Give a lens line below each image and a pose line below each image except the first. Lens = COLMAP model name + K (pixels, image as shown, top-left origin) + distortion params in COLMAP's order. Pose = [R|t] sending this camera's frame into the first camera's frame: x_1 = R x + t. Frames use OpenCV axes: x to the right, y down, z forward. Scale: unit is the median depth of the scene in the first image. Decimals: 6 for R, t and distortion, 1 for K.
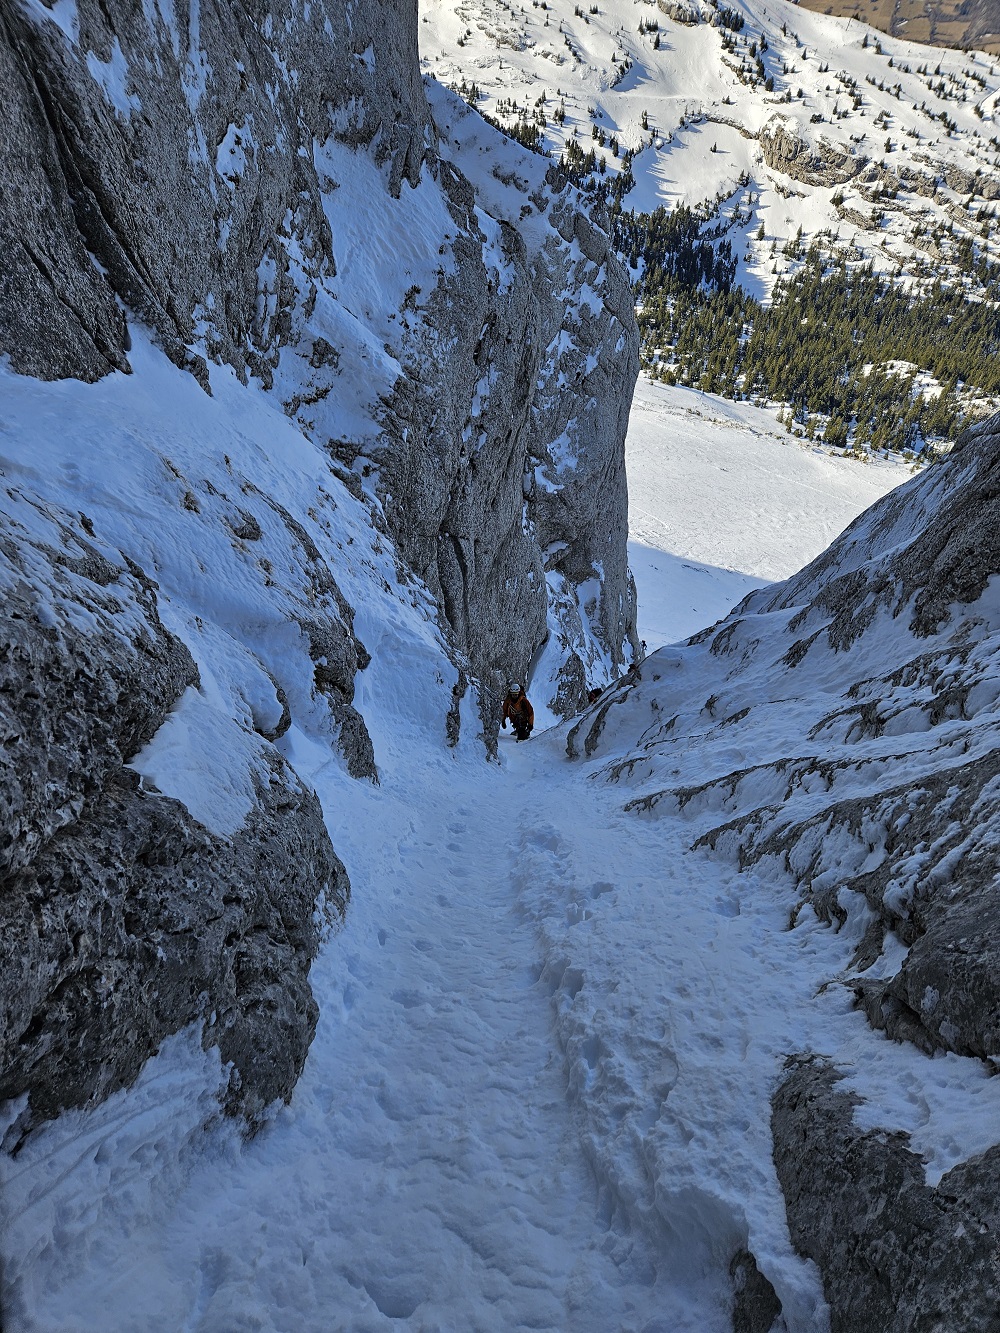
lens RADIAL K [[884.0, 0, 503.7], [0, 884.0, 657.4], [0, 0, 1]] dist [0.048283, -0.024934]
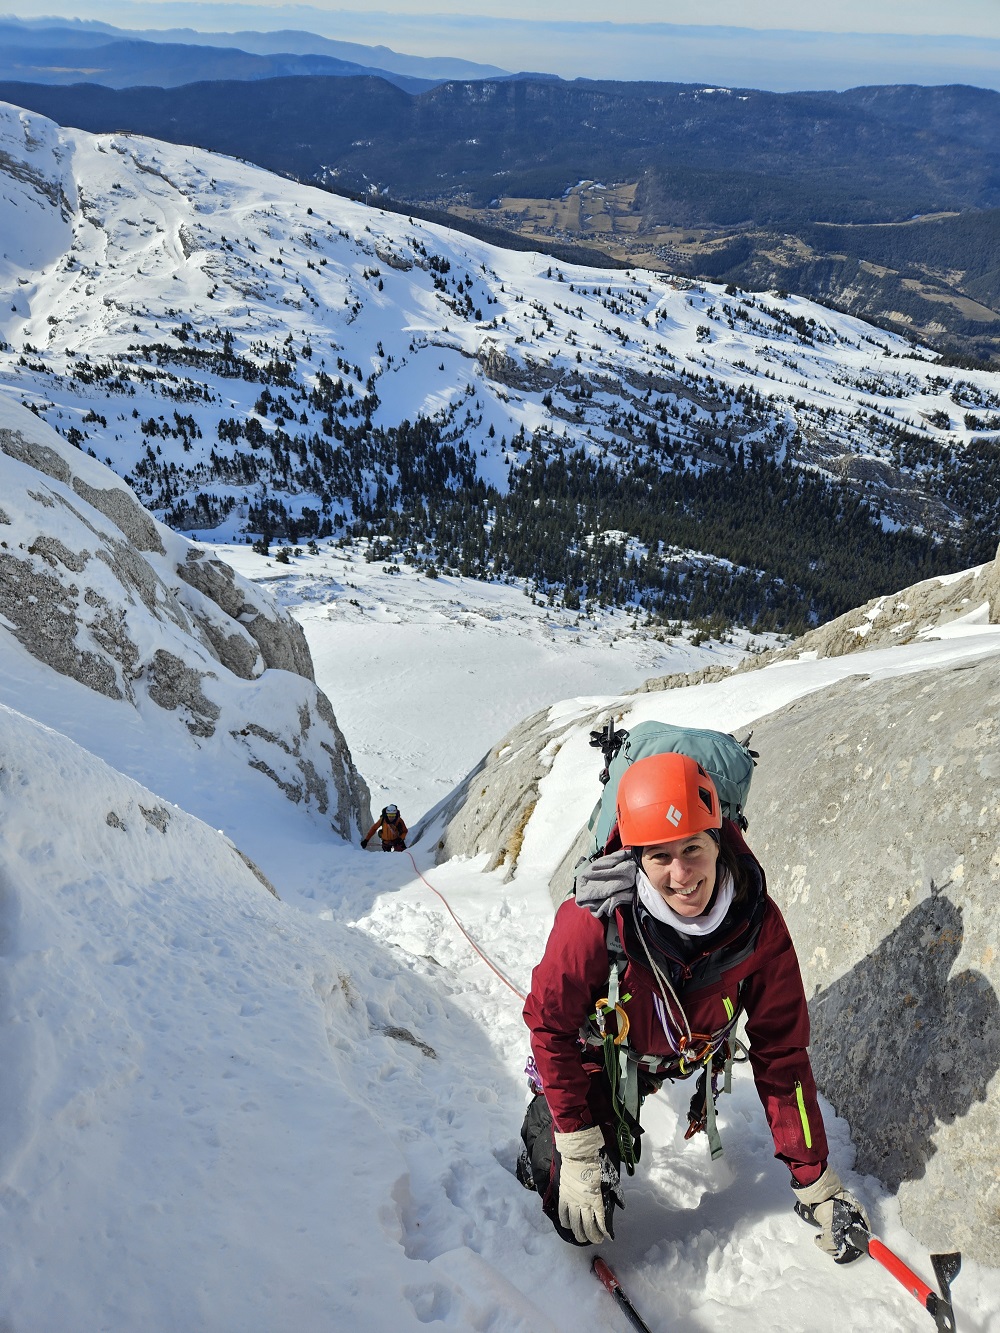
lens RADIAL K [[884.0, 0, 502.5], [0, 884.0, 670.5], [0, 0, 1]] dist [0.048283, -0.024934]
pose [[0.966335, -0.133313, 0.220054, -0.002224], [0.163516, 0.978561, -0.125226, -0.010238], [-0.198642, 0.156993, 0.967417, -0.104422]]
